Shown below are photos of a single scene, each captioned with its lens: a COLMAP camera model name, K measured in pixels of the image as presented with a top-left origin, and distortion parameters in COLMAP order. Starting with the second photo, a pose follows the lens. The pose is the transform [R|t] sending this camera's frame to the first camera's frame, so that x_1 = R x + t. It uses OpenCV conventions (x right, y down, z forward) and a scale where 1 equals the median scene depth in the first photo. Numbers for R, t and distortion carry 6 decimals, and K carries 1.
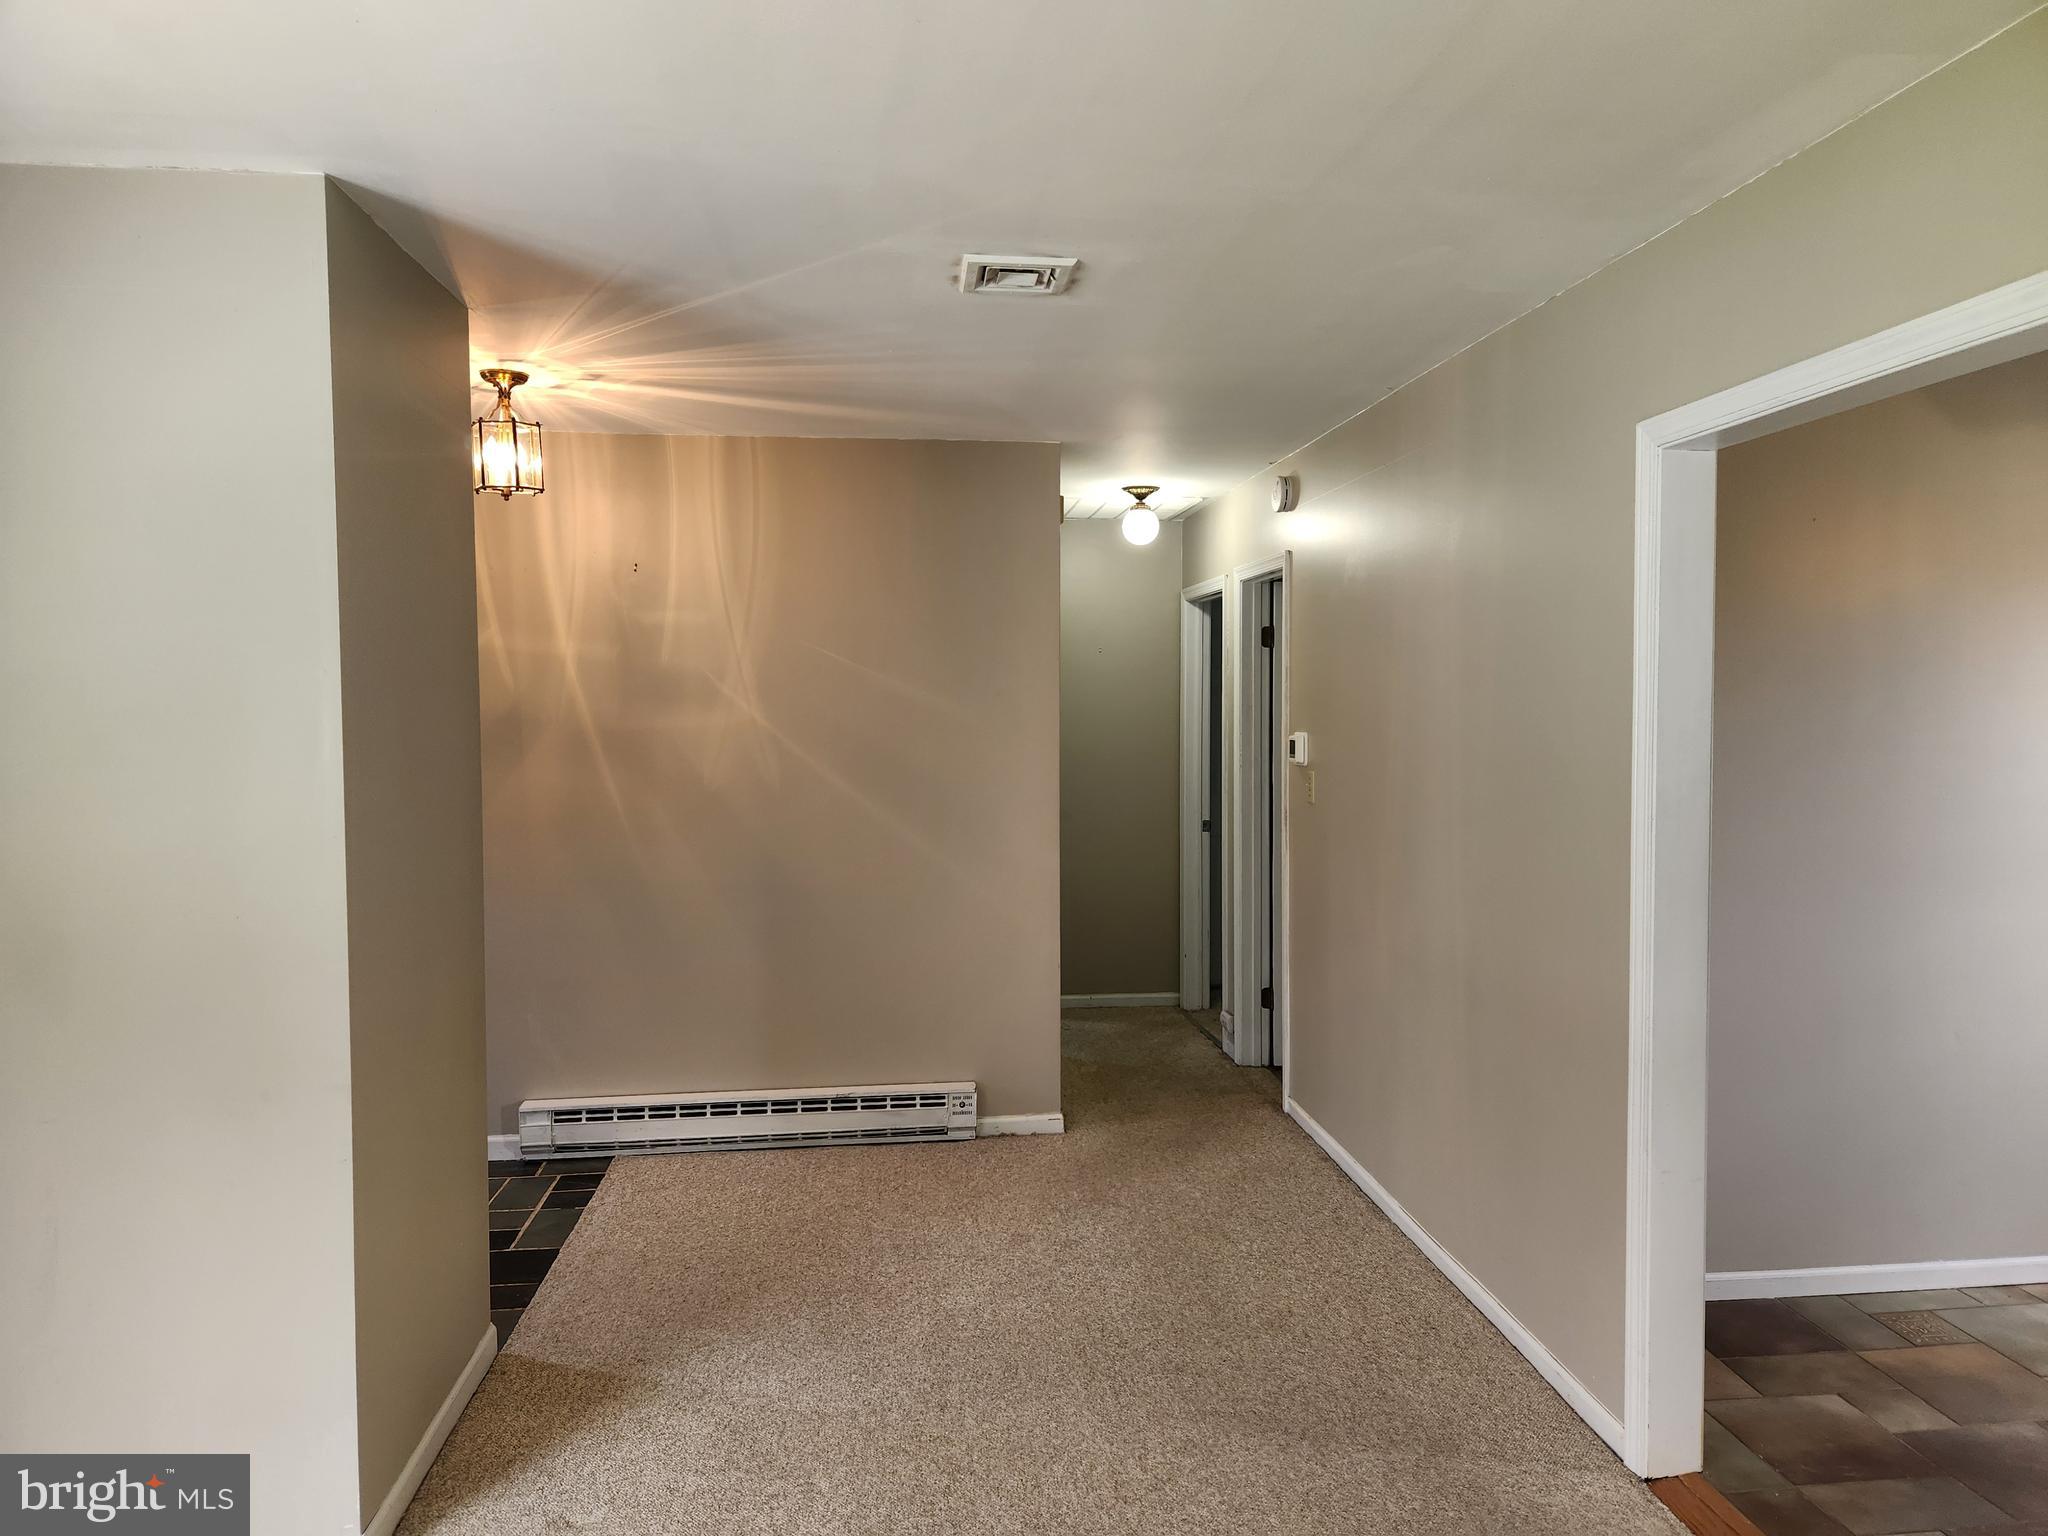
lens RADIAL K [[1373.4, 0, 1042.0], [0, 1373.4, 750.8], [0, 0, 1]] dist [0.064925, -0.058516]
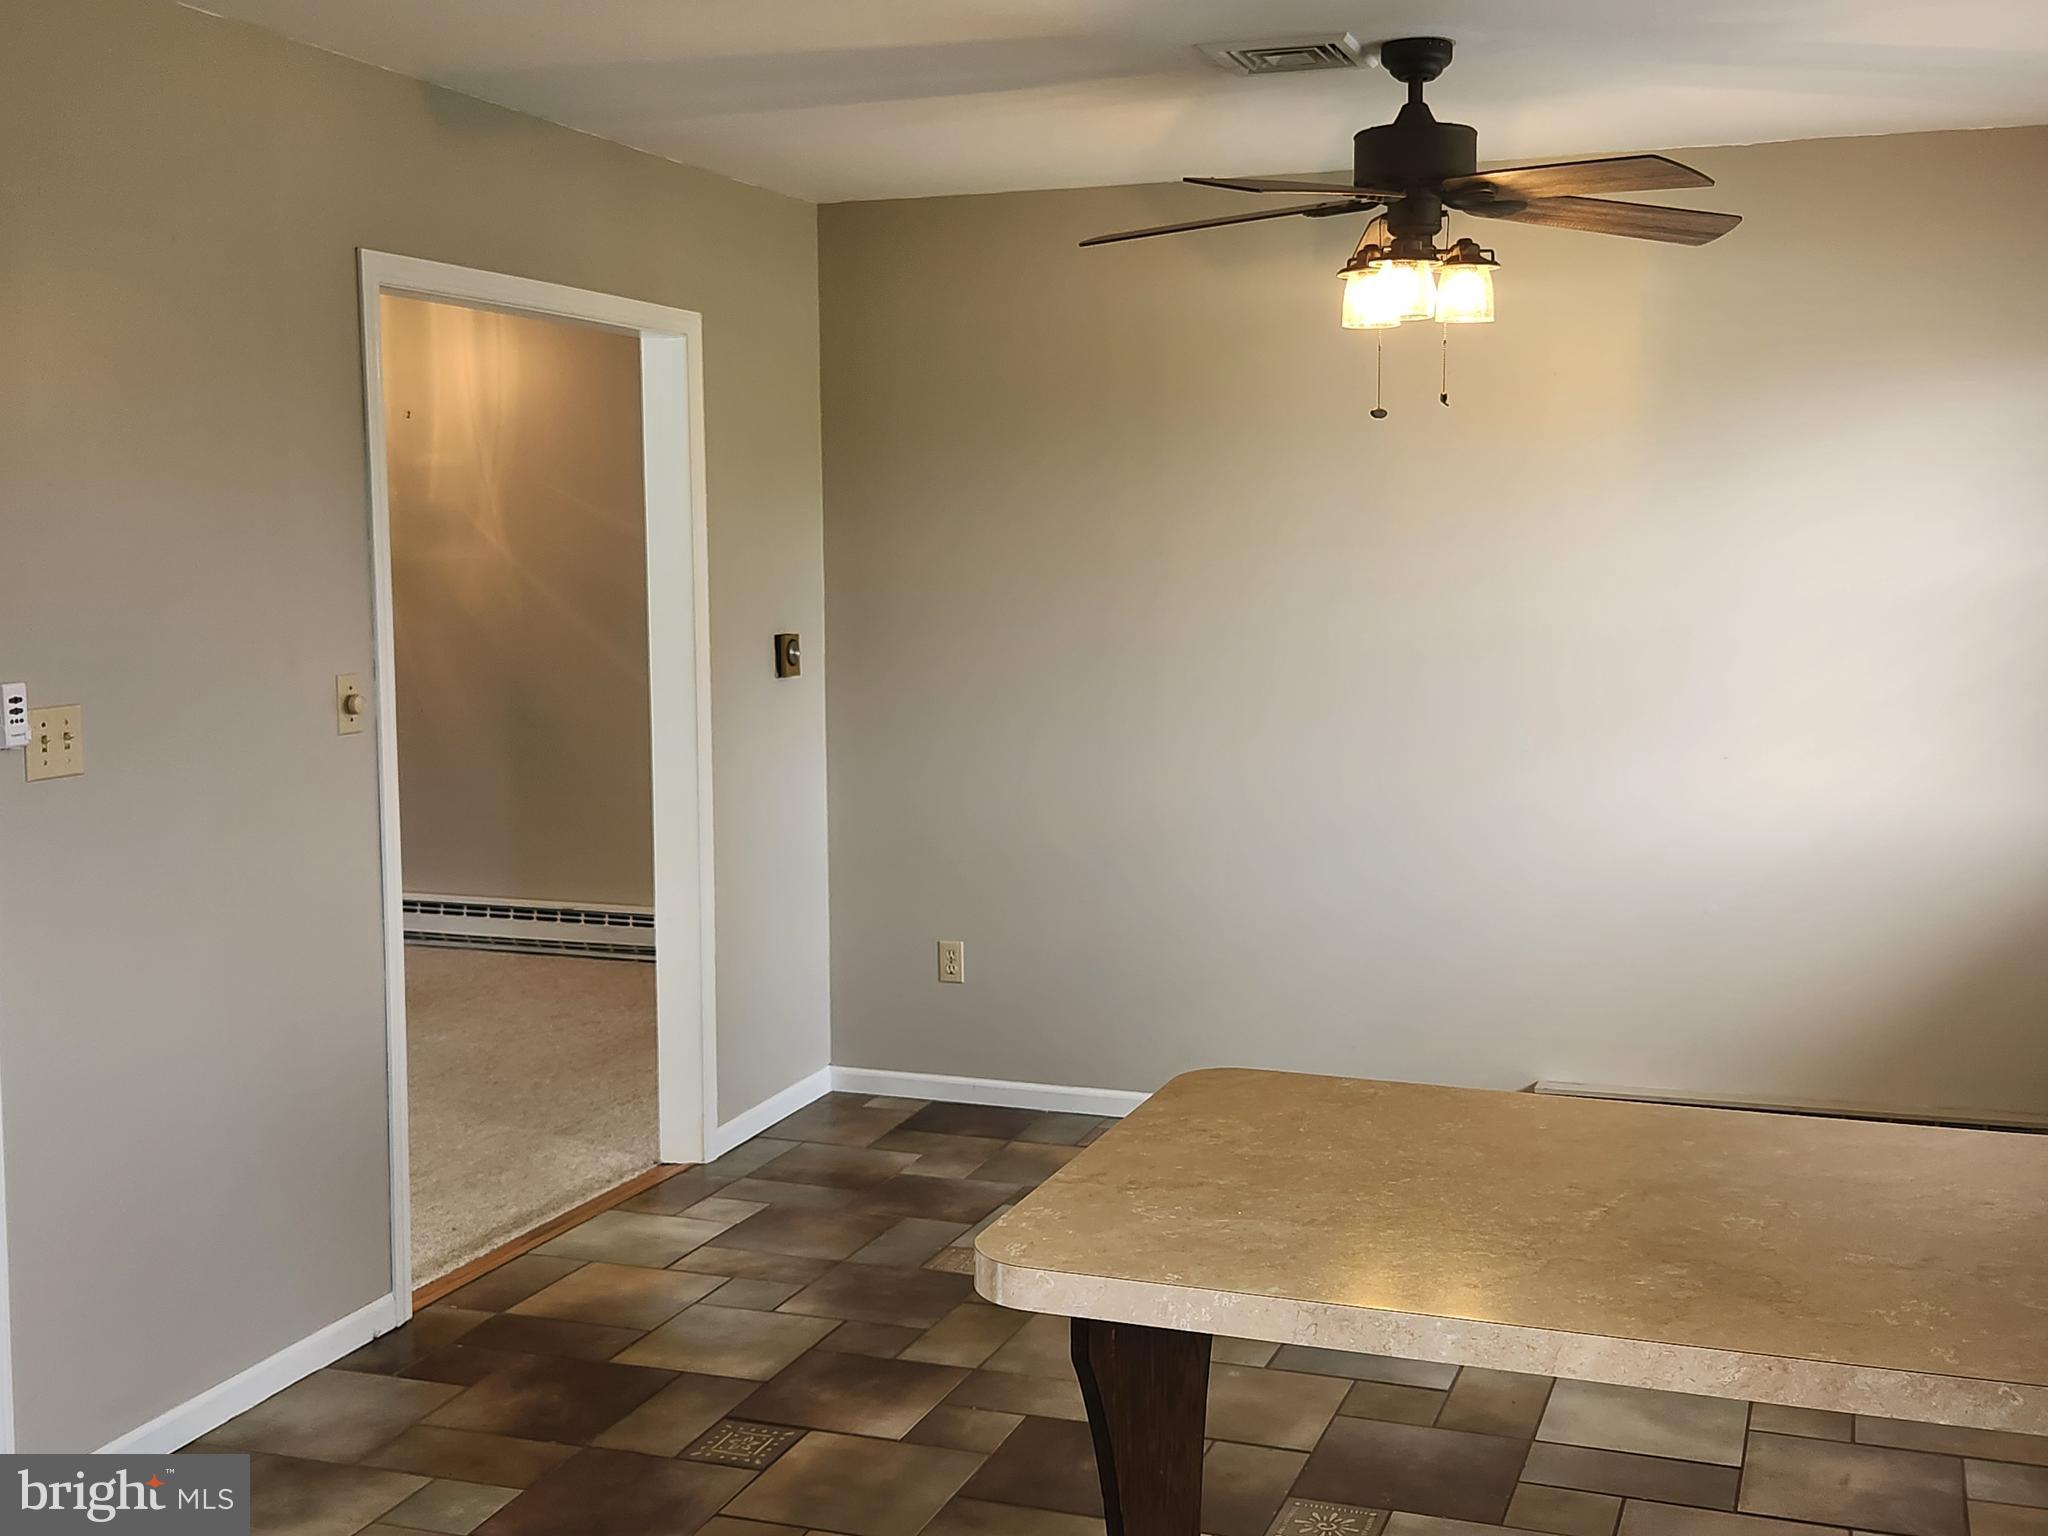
lens RADIAL K [[2209.1, 0, 1091.9], [0, 2209.1, 760.2], [0, 0, 1]] dist [0.114588, -0.011674]
pose [[0.896933, 0.049898, -0.439343, 0.973952], [-0.021404, 0.997347, 0.069576, 0.006748], [0.441649, -0.053001, 0.895621, -0.359947]]
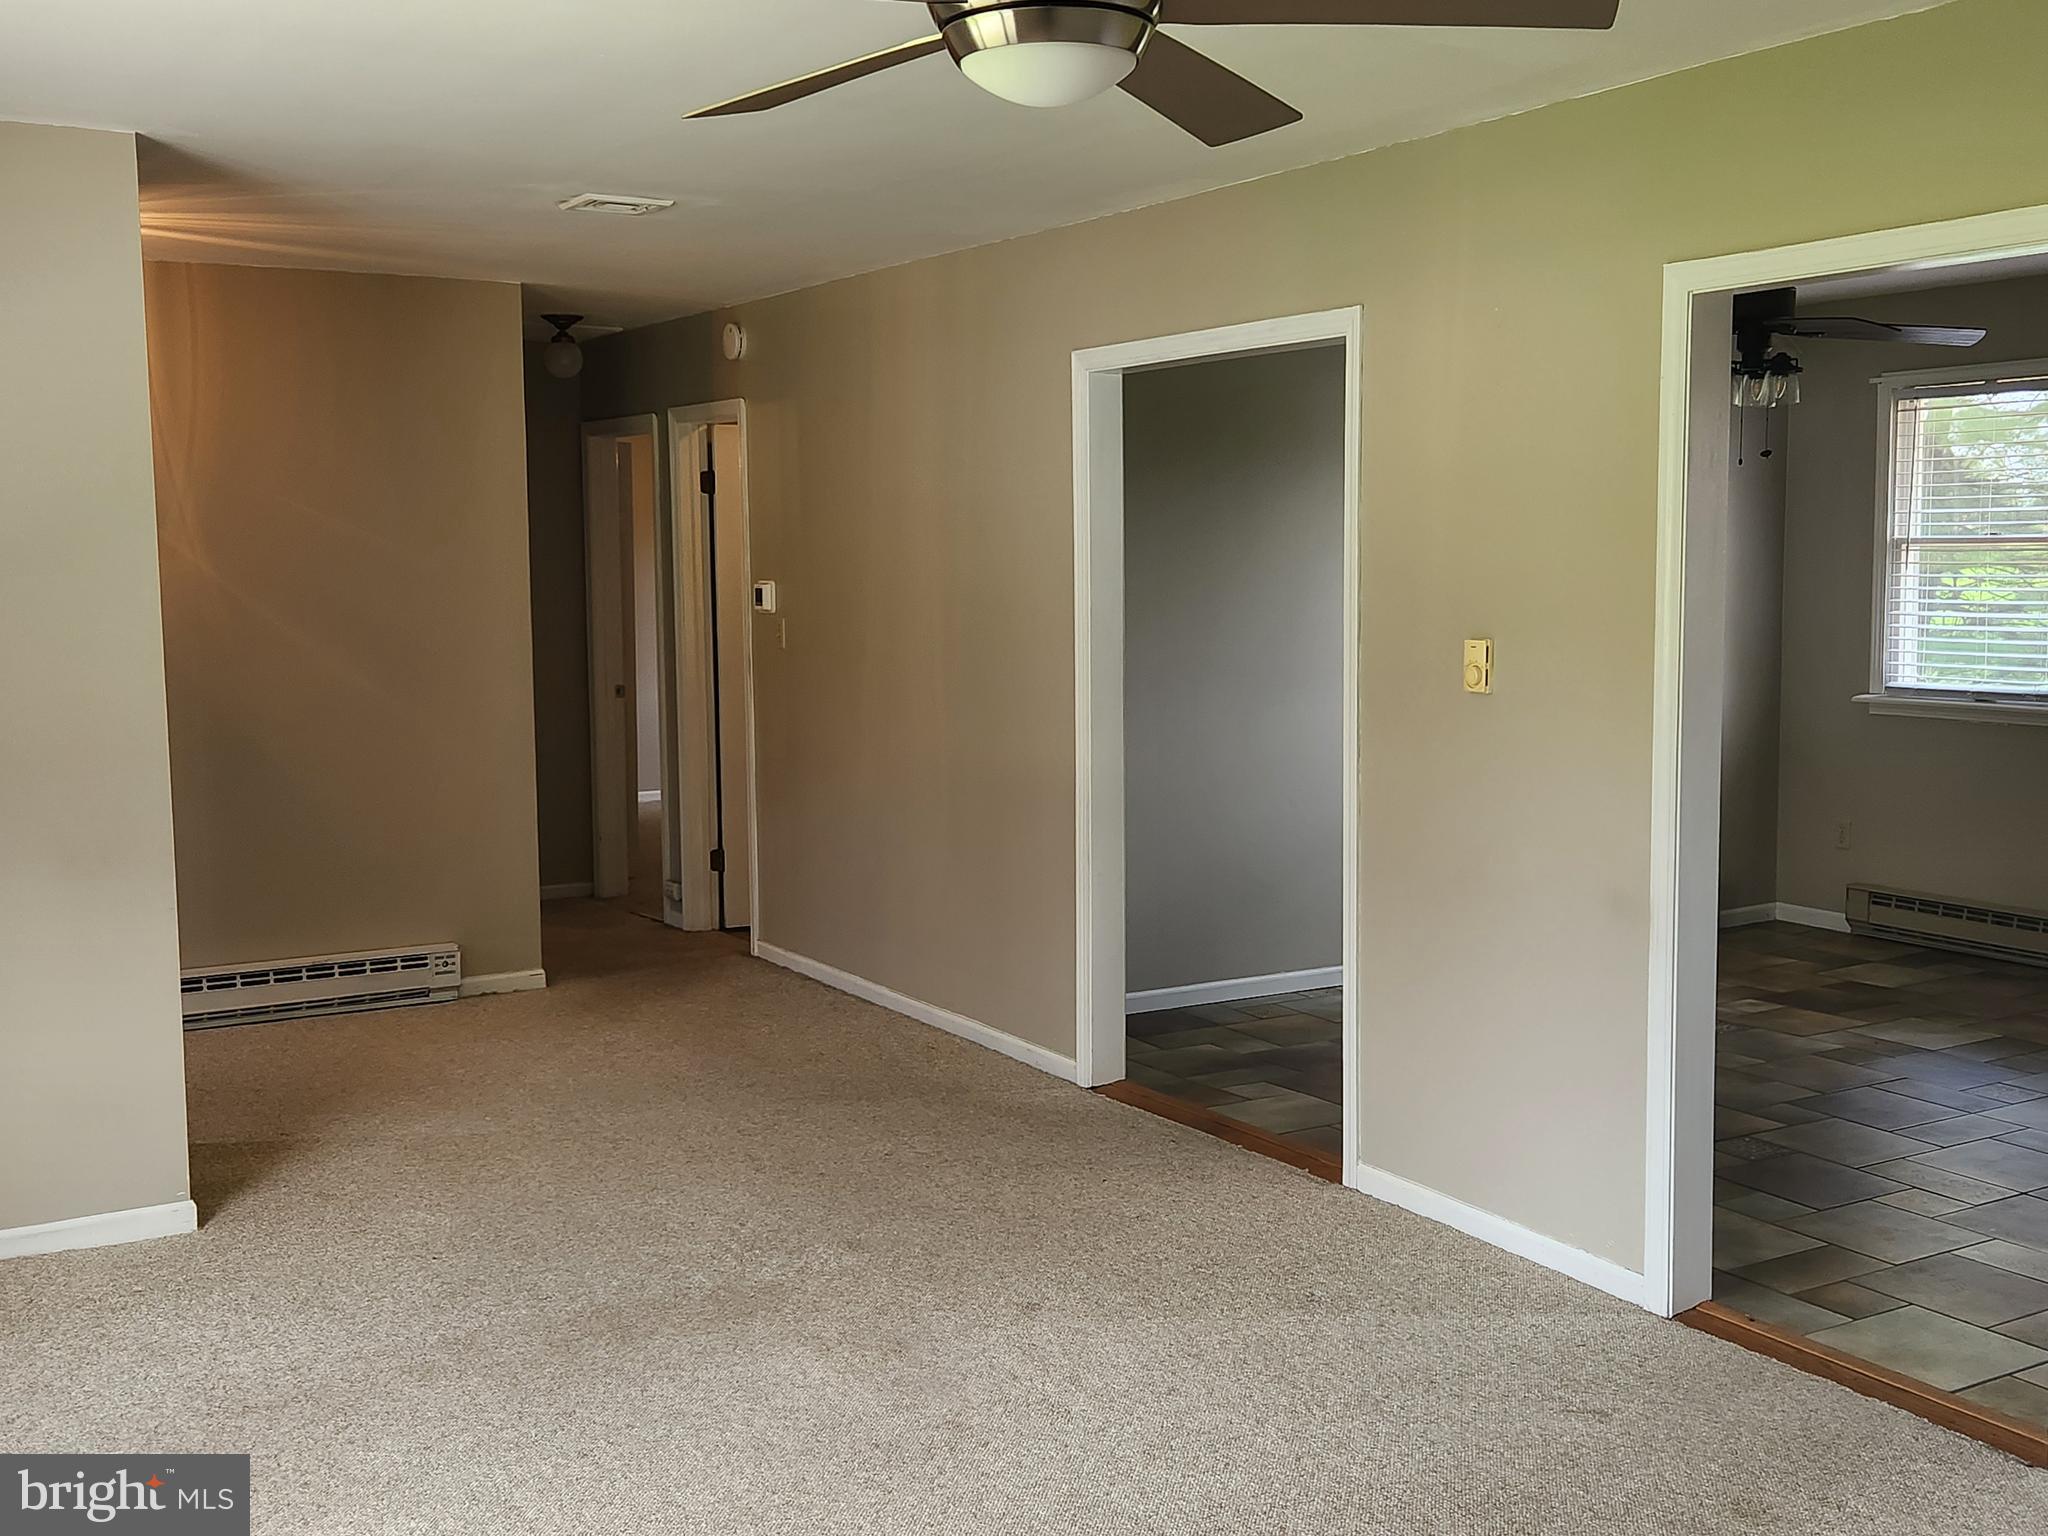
lens RADIAL K [[2209.1, 0, 1091.9], [0, 2209.1, 760.2], [0, 0, 1]] dist [0.114588, -0.011674]
pose [[0.905252, -0.044383, 0.422550, -0.310372], [0.020172, 0.997897, 0.061601, 0.024109], [-0.424395, -0.047241, 0.904244, -0.630809]]
